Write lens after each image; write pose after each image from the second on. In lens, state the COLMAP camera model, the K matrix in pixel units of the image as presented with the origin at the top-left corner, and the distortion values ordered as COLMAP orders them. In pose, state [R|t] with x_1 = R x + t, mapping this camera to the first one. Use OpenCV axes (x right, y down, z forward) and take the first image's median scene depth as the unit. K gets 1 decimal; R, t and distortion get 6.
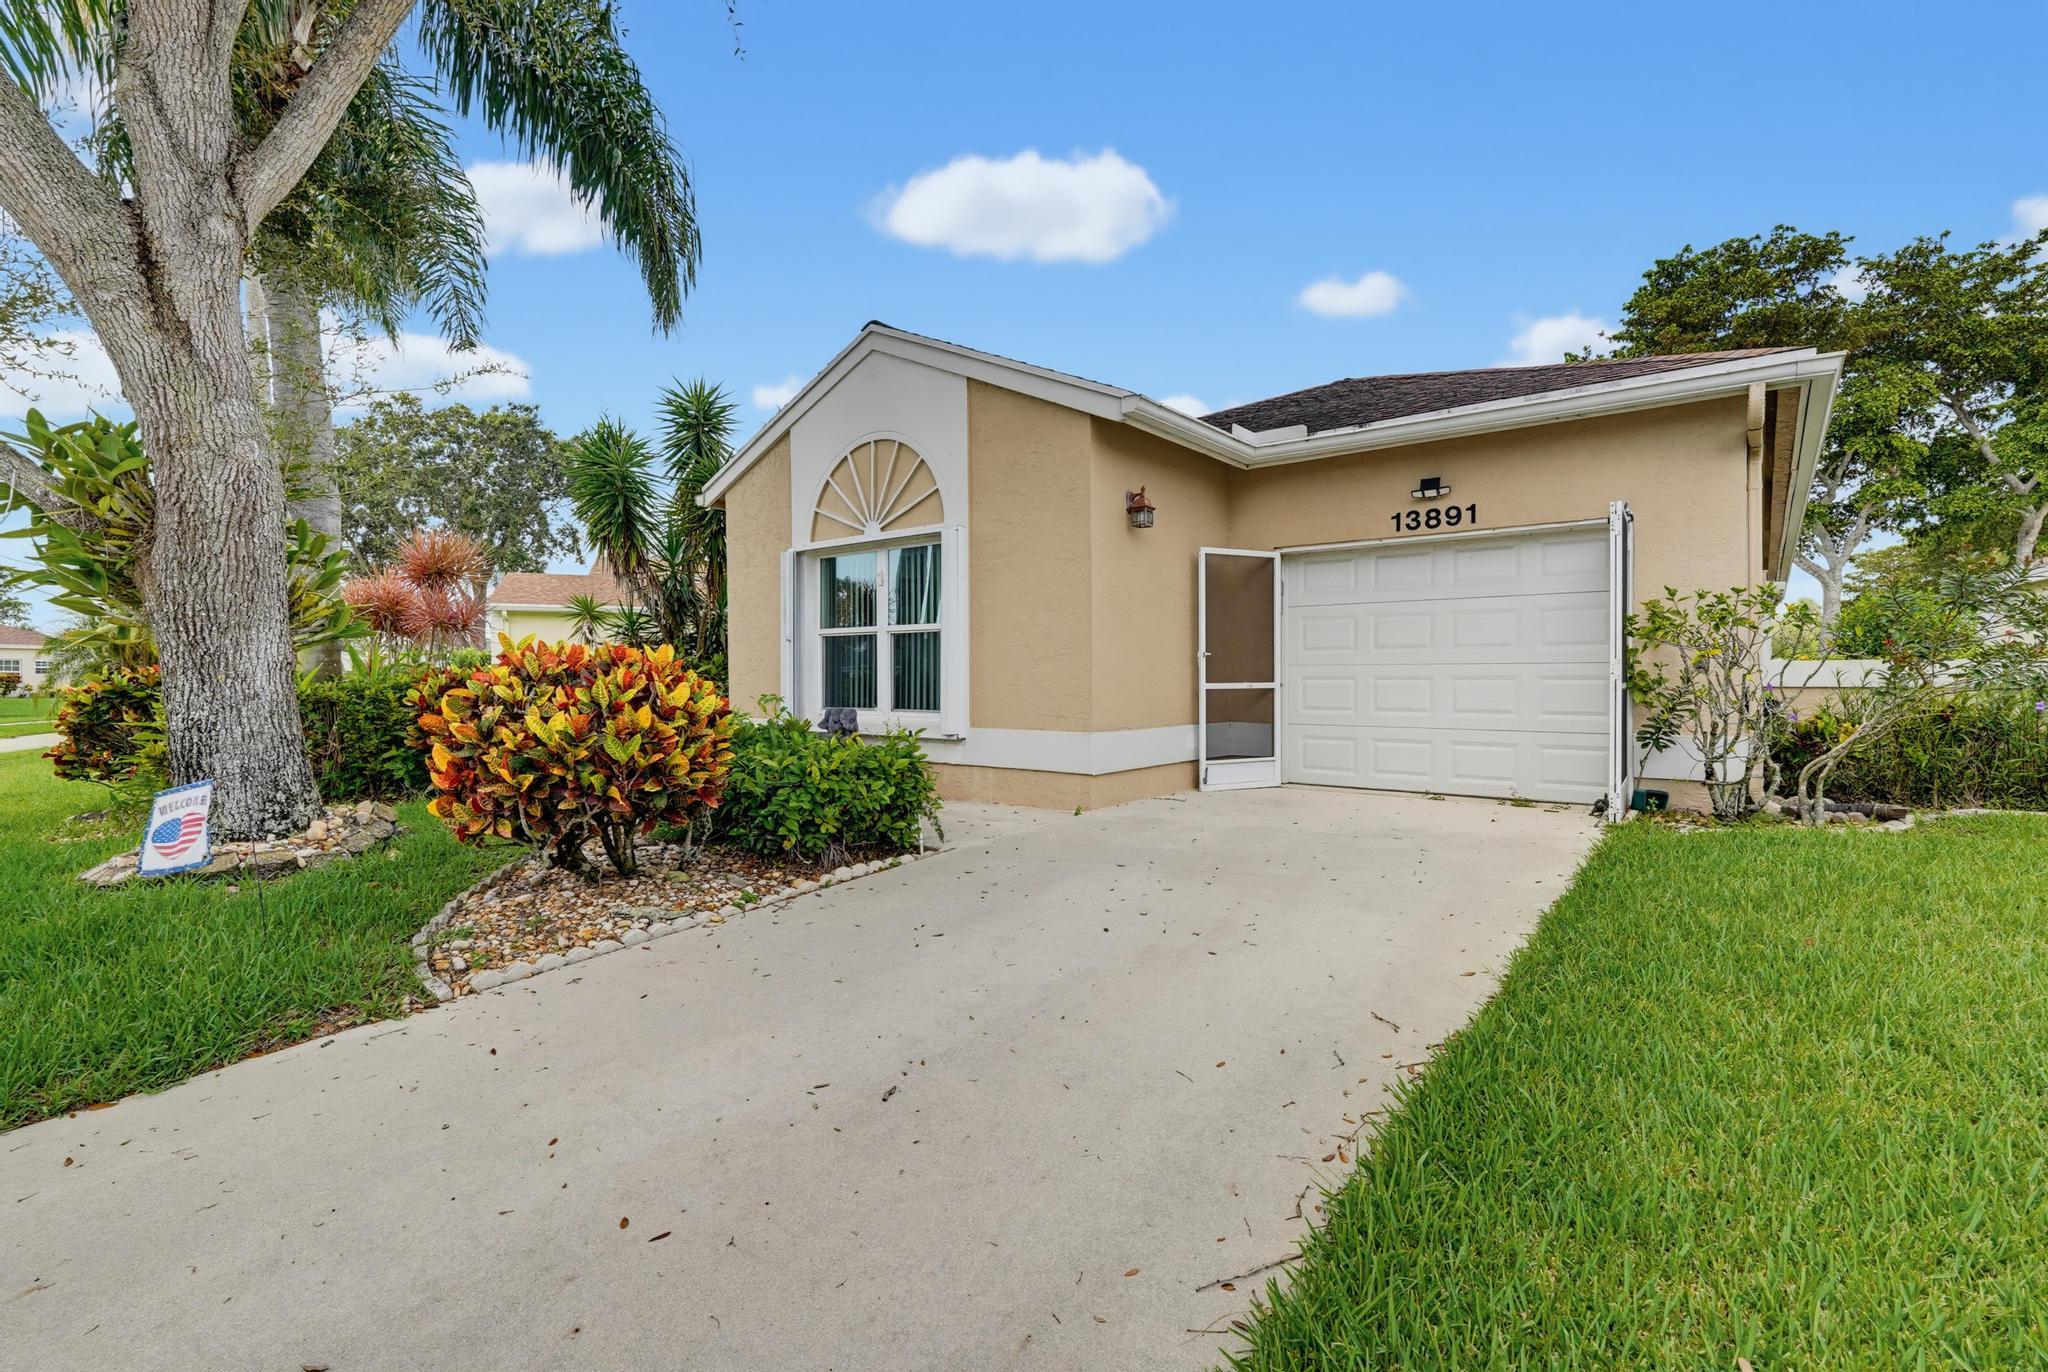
lens RADIAL K [[910.6, 0, 1023.7], [0, 910.6, 682.9], [0, 0, 1]] dist [-0.016088, 0.006913]
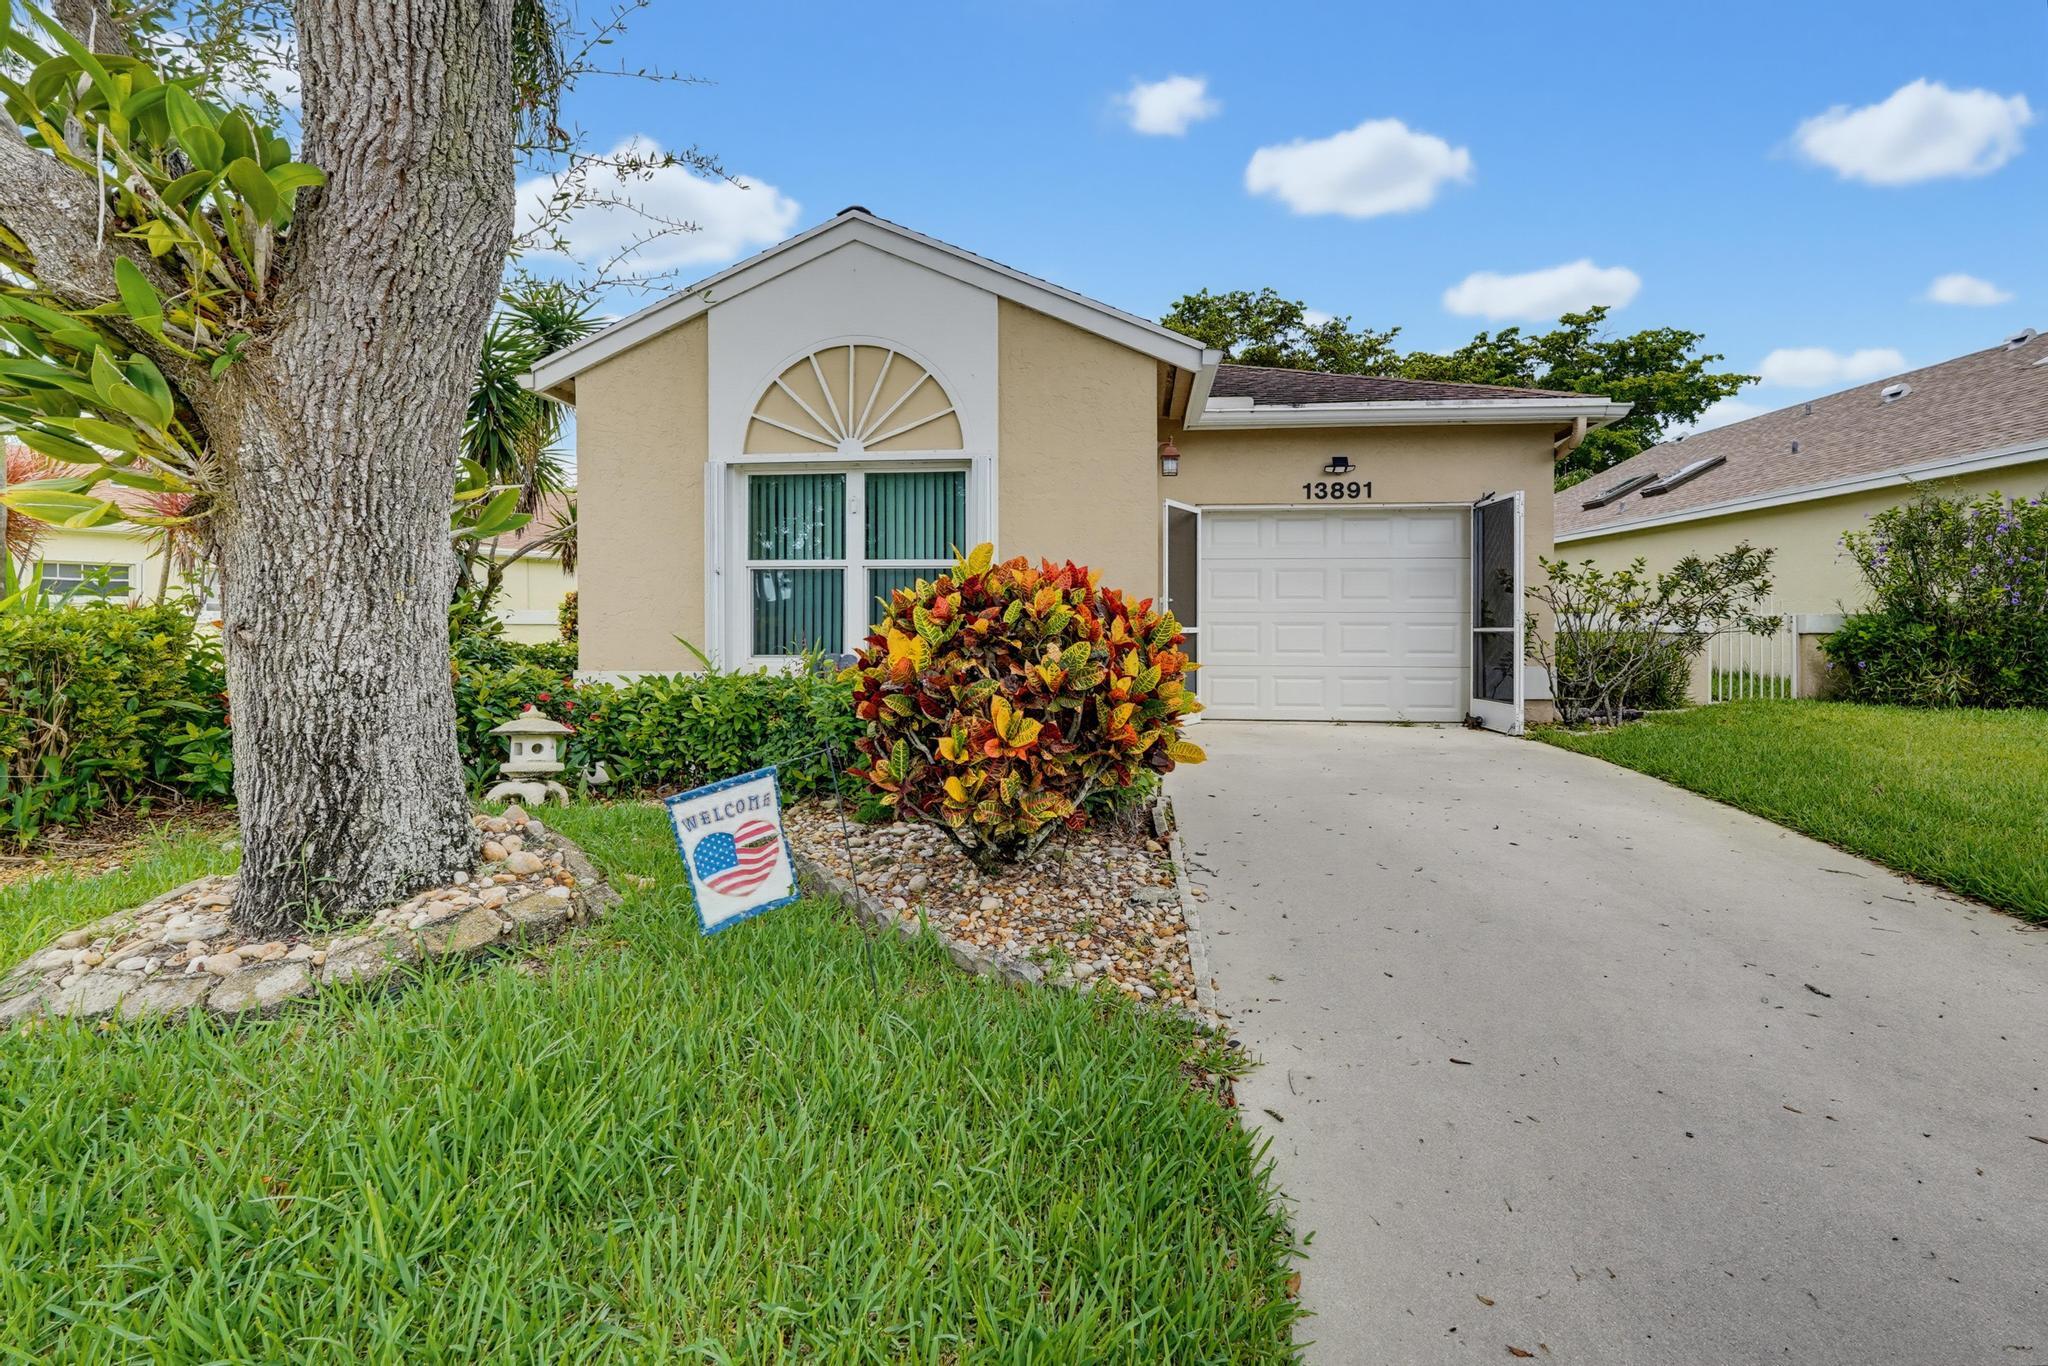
lens RADIAL K [[909.0, 0, 1022.1], [0, 909.0, 629.6], [0, 0, 1]] dist [-0.018092, 0.006637]
pose [[0.849457, 0.004839, 0.527635, -0.527135], [-0.001297, 0.999974, -0.007082, 0.010736], [-0.527656, 0.005331, 0.849441, 0.203491]]
